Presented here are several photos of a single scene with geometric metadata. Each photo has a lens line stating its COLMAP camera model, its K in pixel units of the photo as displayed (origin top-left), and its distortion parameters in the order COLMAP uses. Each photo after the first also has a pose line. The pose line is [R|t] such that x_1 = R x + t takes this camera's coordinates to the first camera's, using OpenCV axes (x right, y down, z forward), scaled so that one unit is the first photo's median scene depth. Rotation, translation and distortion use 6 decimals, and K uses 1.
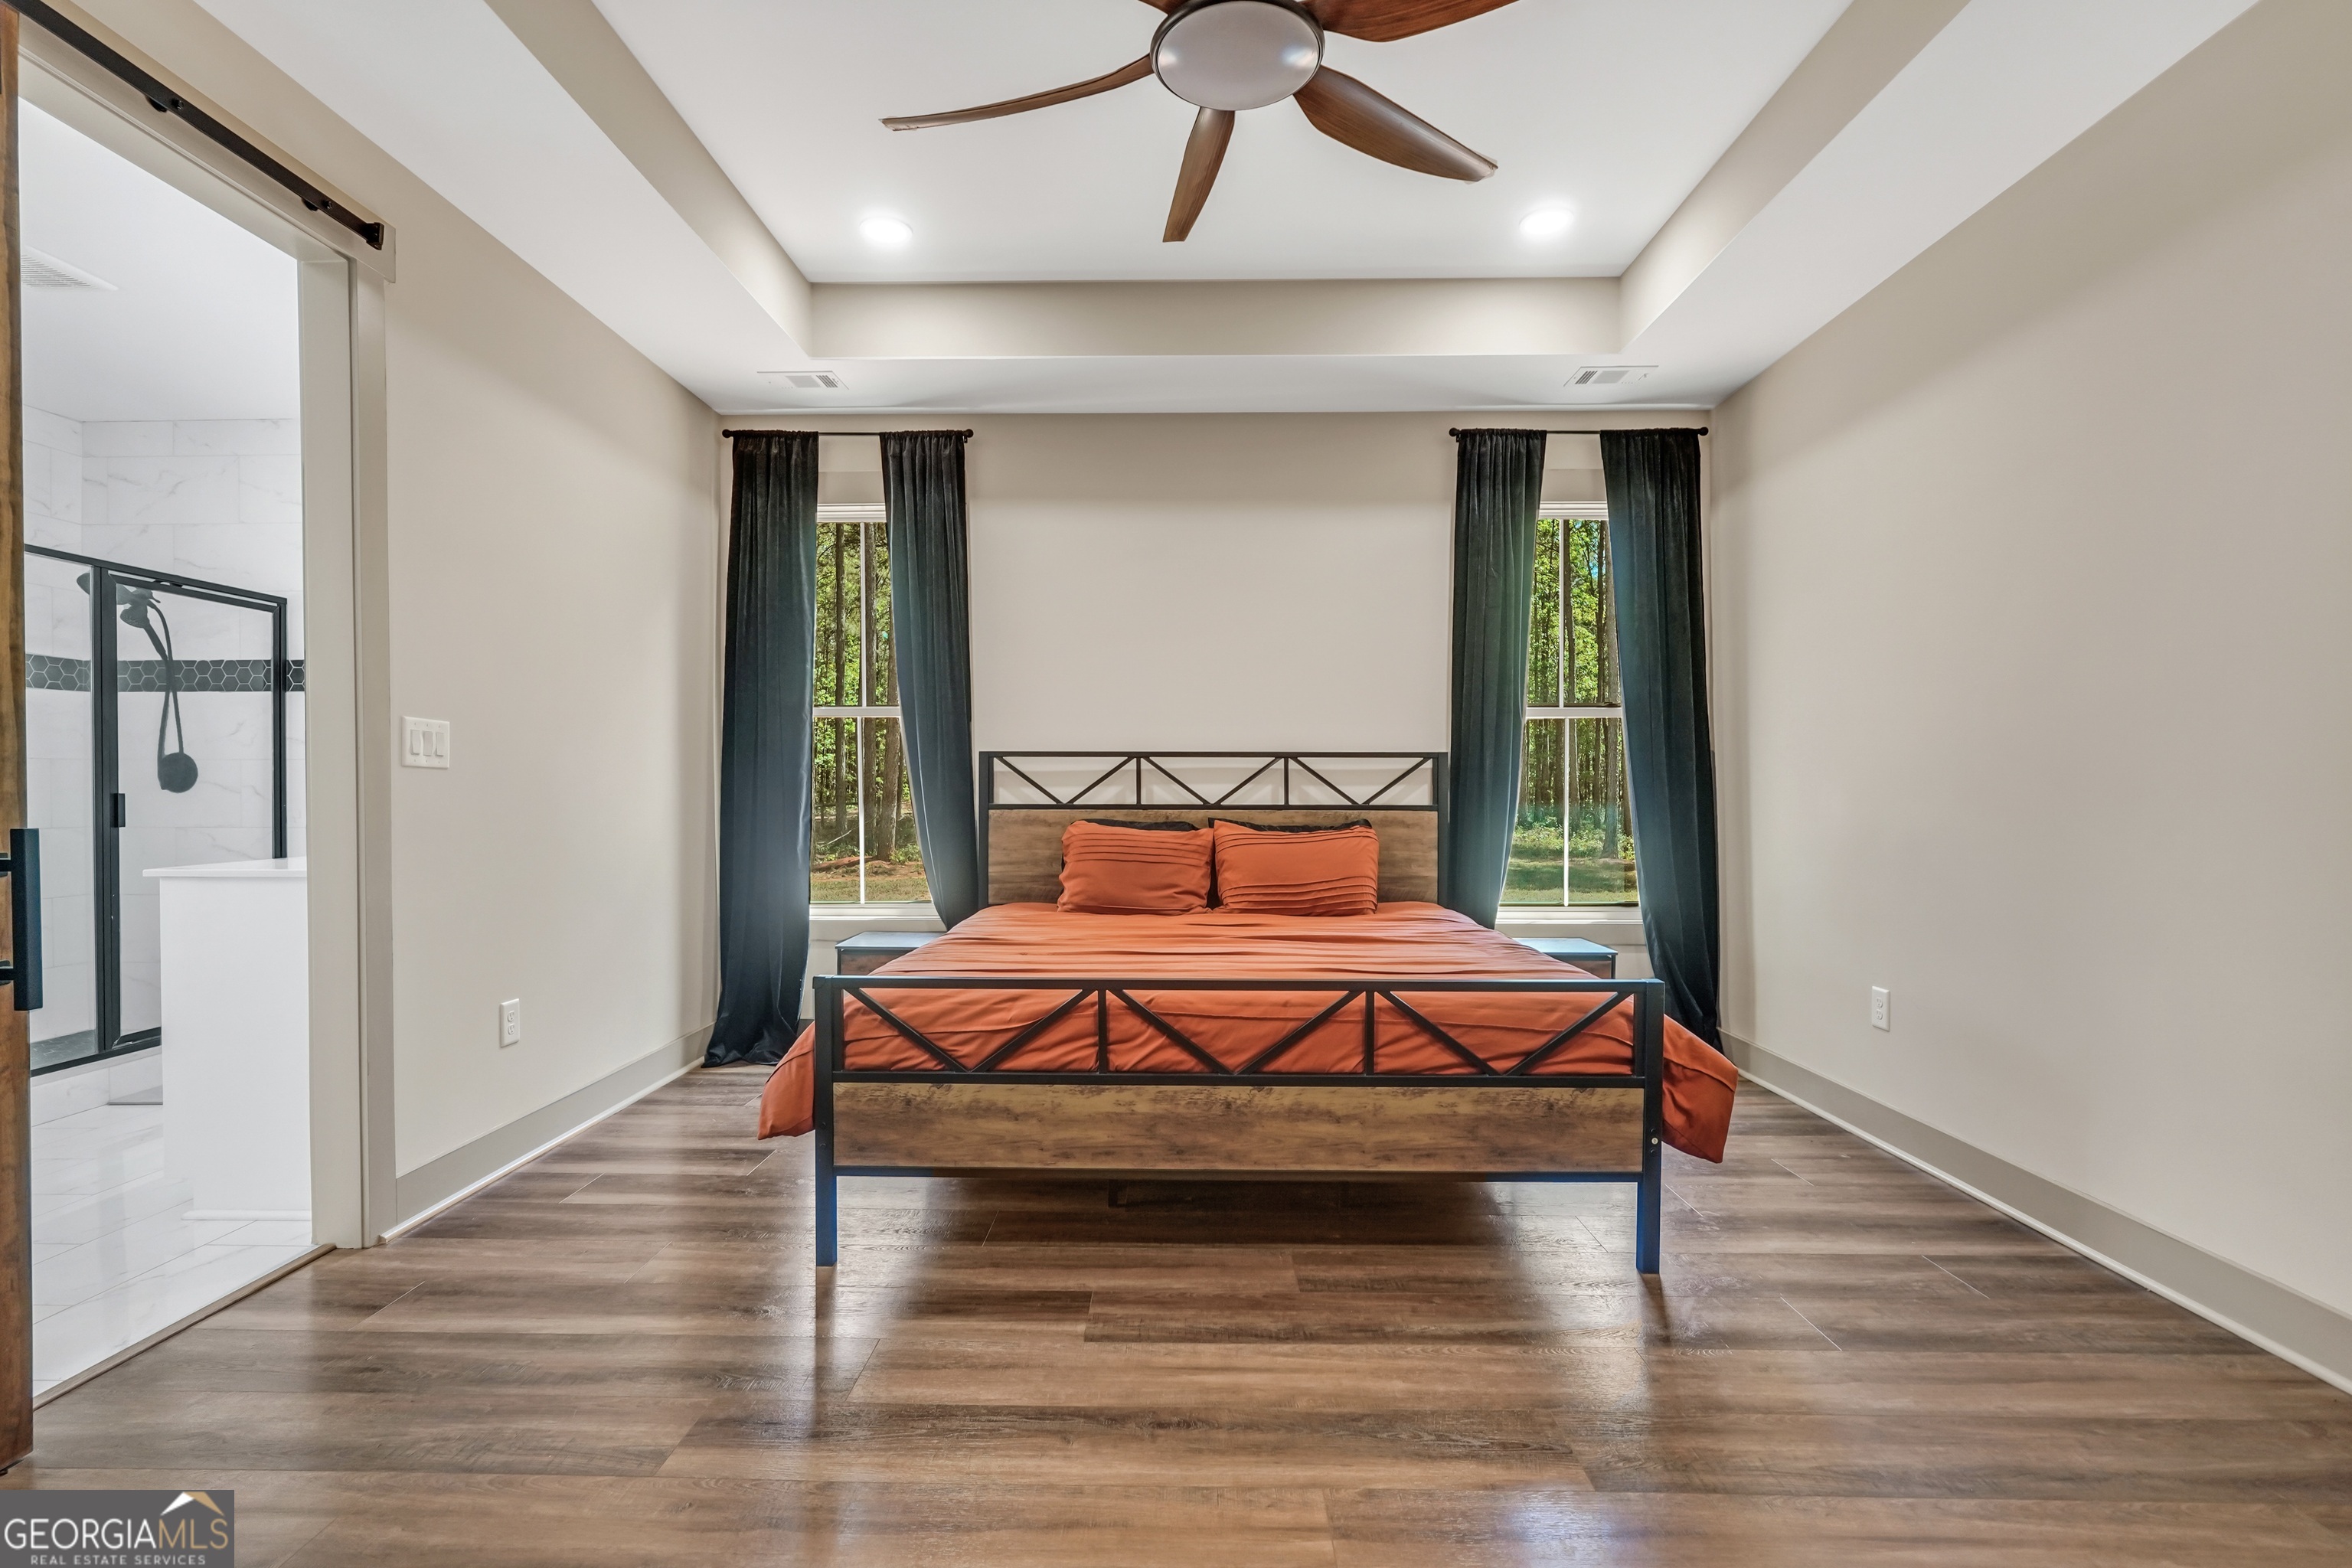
lens RADIAL K [[1036.1, 0, 1185.3], [0, 1036.1, 799.6], [0, 0, 1]] dist [-0.004093, 0.002090]
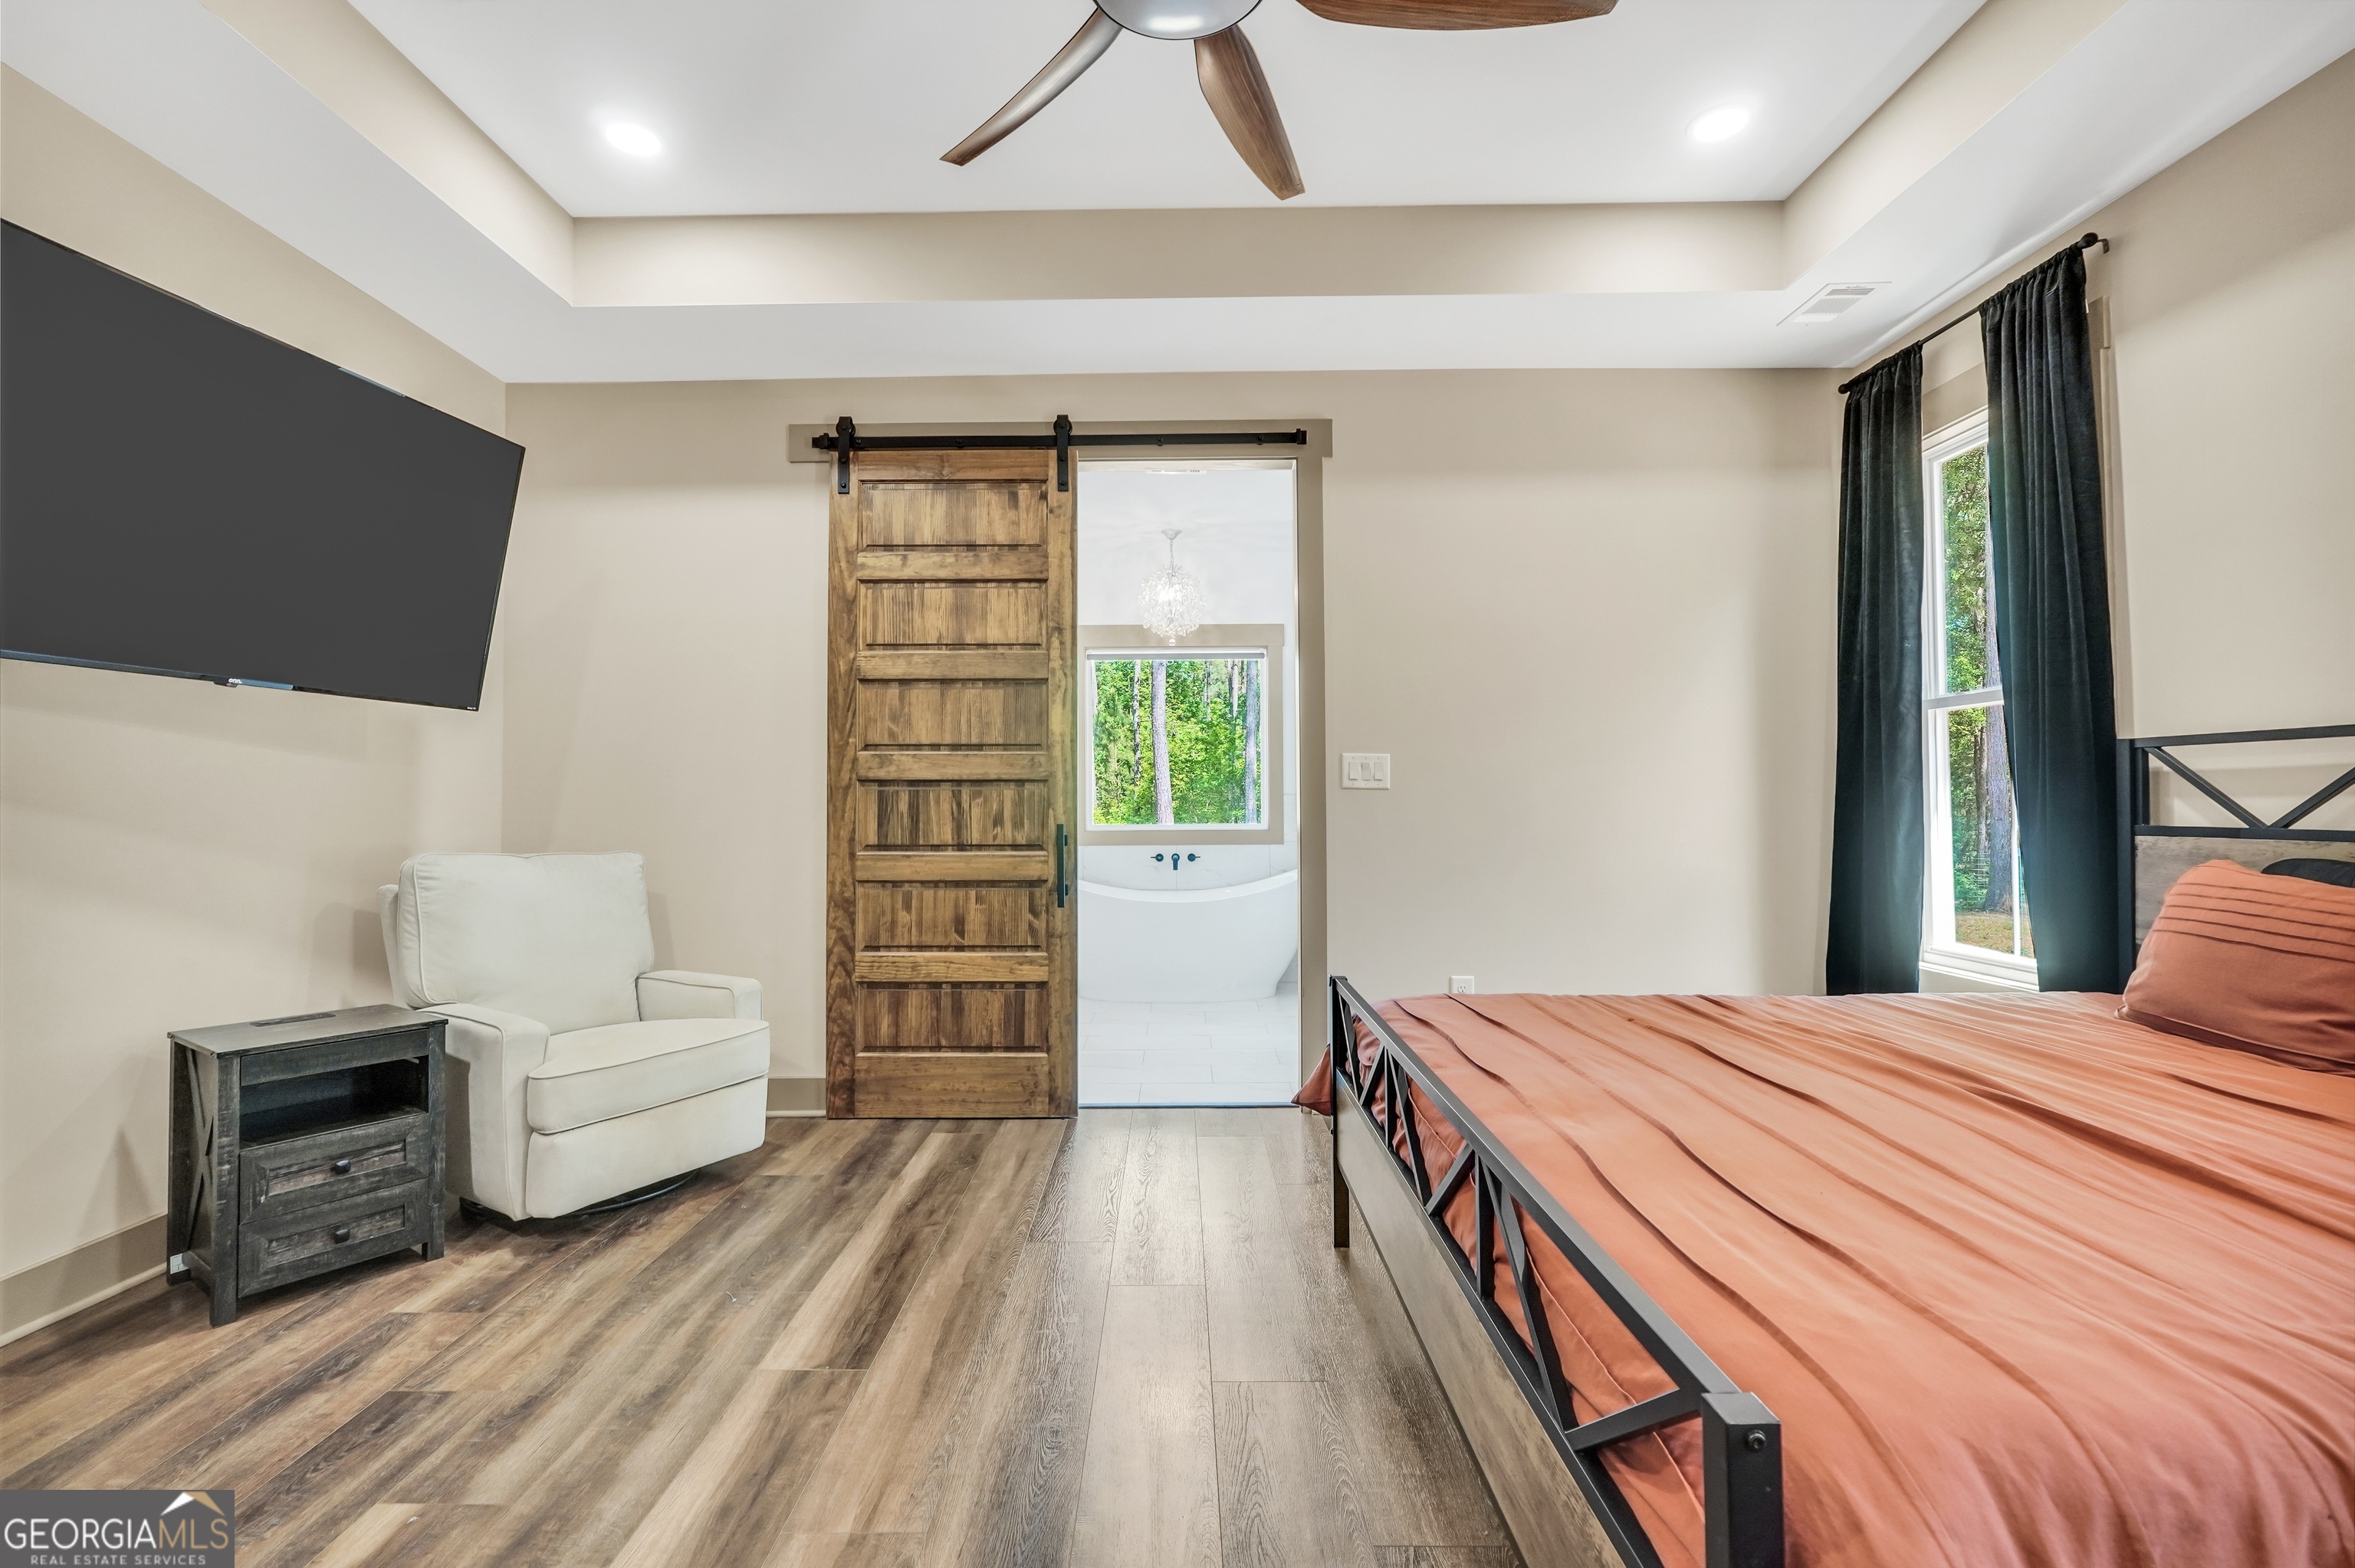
lens RADIAL K [[1037.3, 0, 1184.3], [0, 1037.3, 780.4], [0, 0, 1]] dist [-0.004093, 0.002090]
pose [[0.044264, -0.017843, -0.998861, 0.395153], [-0.002111, 0.999837, -0.017954, -0.009981], [0.999018, 0.002903, 0.044219, 0.417262]]
